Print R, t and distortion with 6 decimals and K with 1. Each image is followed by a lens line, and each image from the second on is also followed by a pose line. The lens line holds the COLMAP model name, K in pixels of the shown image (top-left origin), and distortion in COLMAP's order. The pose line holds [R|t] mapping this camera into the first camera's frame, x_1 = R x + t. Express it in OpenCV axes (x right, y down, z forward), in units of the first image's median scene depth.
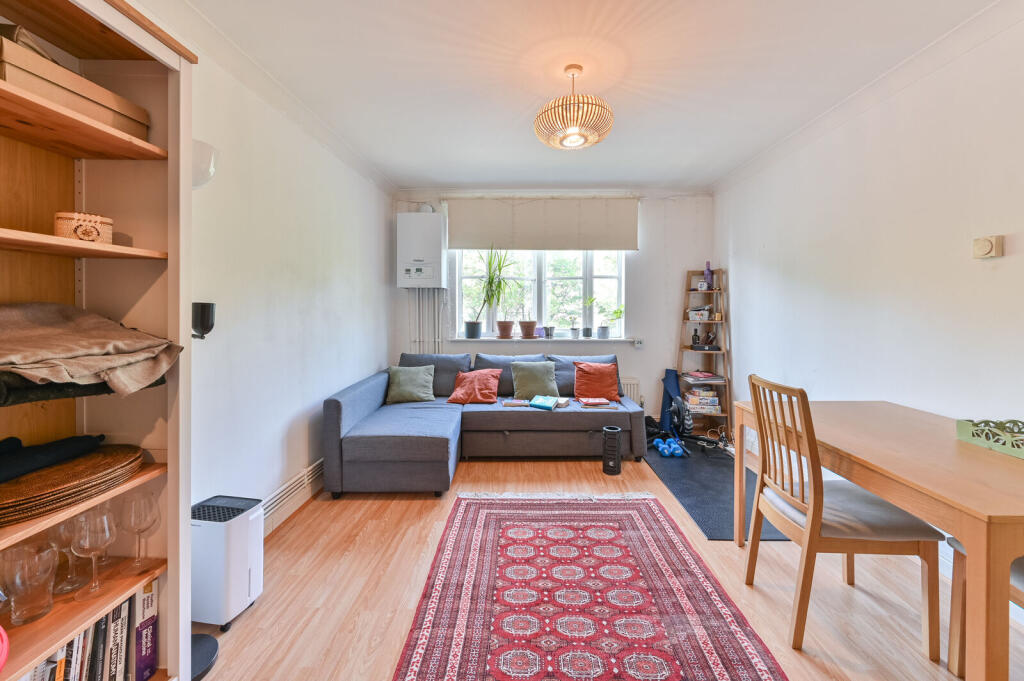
lens RADIAL K [[418.1, 0, 536.0], [0, 418.1, 308.4], [0, 0, 1]] dist [-0.002846, -0.000202]
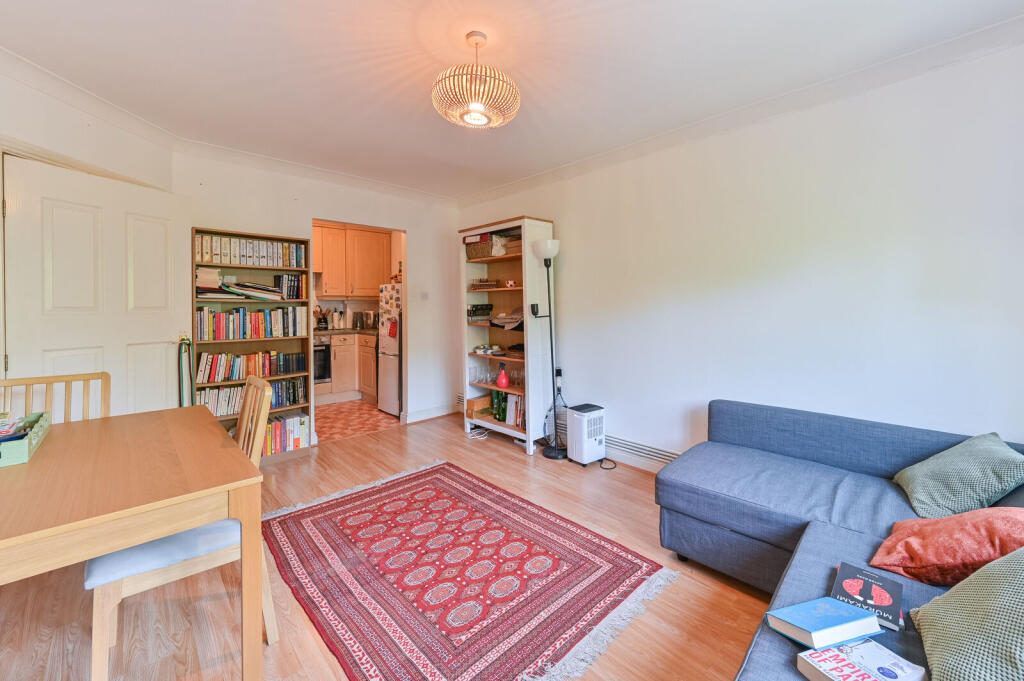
lens RADIAL K [[418.1, 0, 500.7], [0, 418.1, 321.1], [0, 0, 1]] dist [-0.002846, -0.000202]
pose [[-0.768974, 0.021461, -0.638919, 0.685351], [0.000993, 0.999475, 0.032376, 0.003111], [0.639279, 0.024262, -0.768592, 1.936116]]
